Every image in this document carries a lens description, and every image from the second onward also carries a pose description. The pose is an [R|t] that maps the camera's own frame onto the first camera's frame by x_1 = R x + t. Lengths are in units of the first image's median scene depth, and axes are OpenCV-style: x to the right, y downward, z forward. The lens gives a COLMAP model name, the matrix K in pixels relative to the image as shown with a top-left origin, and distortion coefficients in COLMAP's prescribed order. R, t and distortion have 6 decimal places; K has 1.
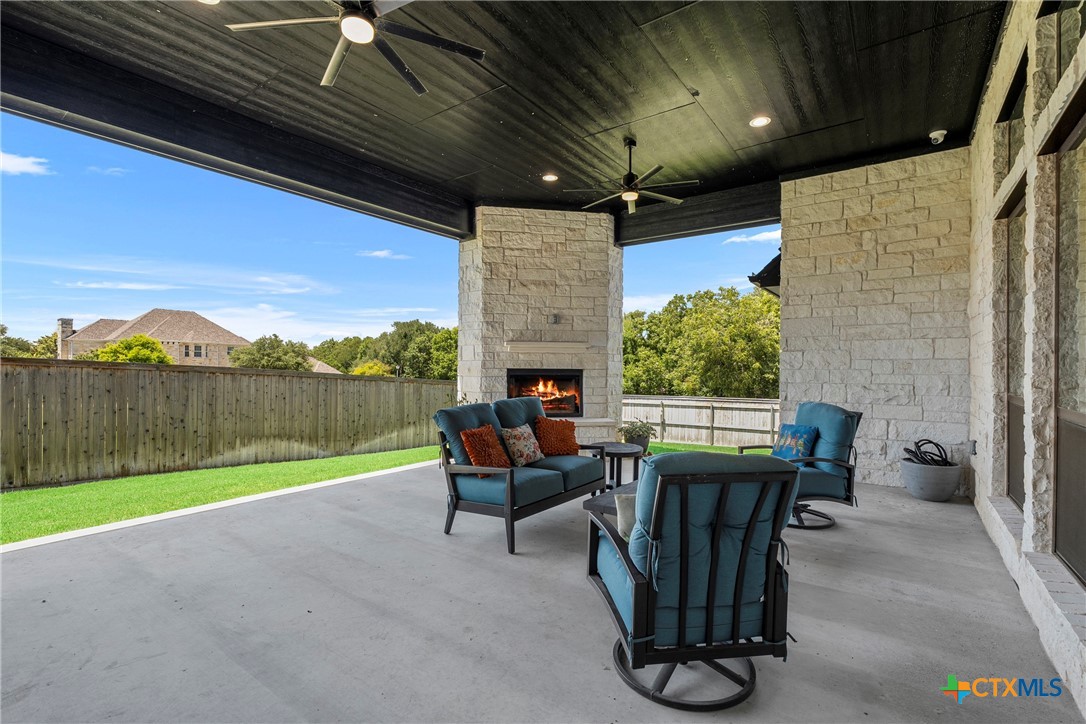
lens RADIAL K [[498.7, 0, 544.1], [0, 498.7, 357.8], [0, 0, 1]] dist [-0.002618, 0.000556]
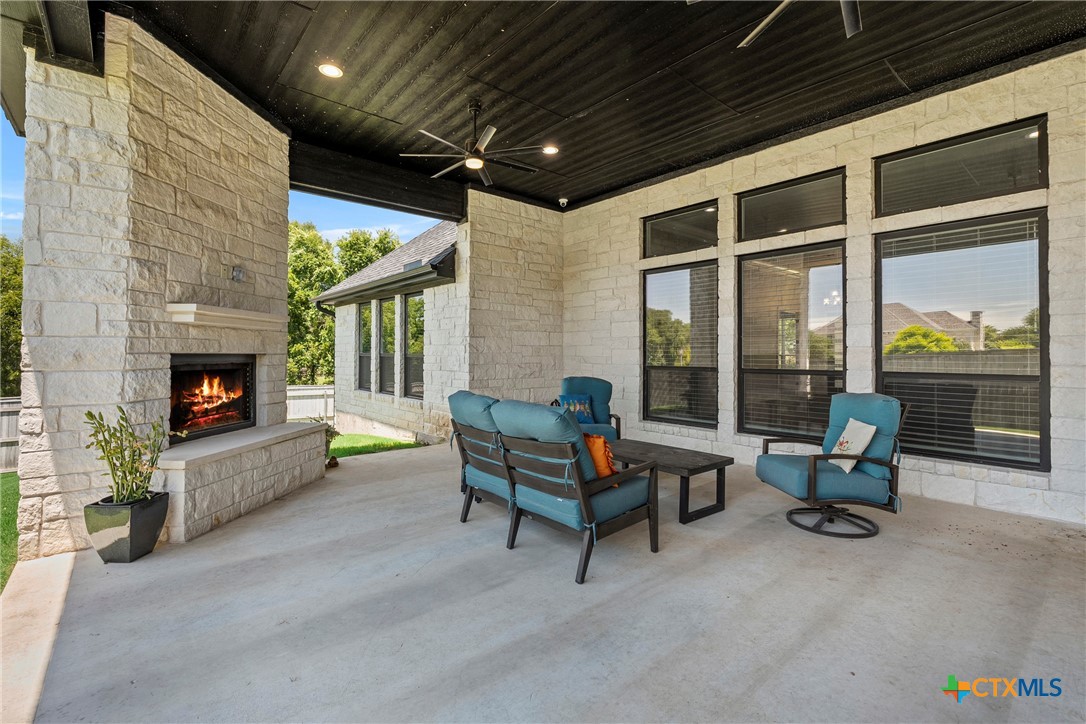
lens RADIAL K [[491.0, 0, 547.4], [0, 491.0, 344.1], [0, 0, 1]] dist [-0.011164, -0.000272]
pose [[0.223682, 0.015440, 0.974540, -0.489791], [-0.014779, 0.999813, -0.012448, 0.011994], [-0.974550, -0.011618, 0.223868, 0.490637]]
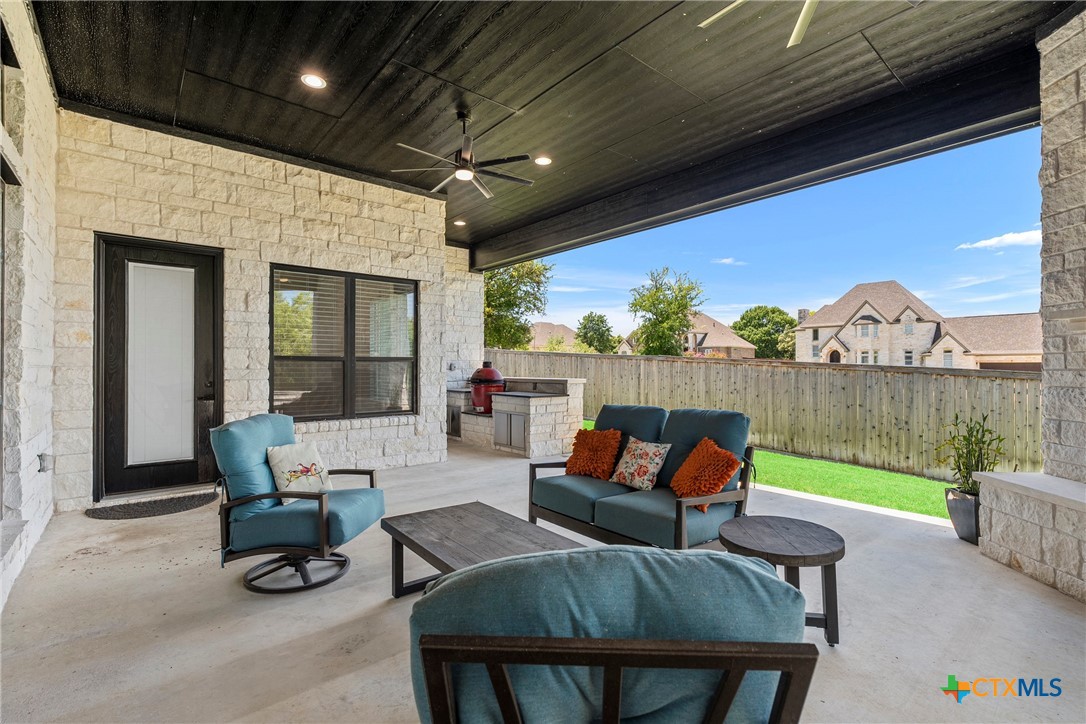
lens RADIAL K [[498.7, 0, 544.1], [0, 498.7, 357.8], [0, 0, 1]] dist [-0.002618, 0.000556]
pose [[-0.246262, -0.021186, -0.968972, 0.473040], [0.014679, 0.999565, -0.025586, 0.014589], [0.969092, -0.020524, -0.245843, 0.636110]]
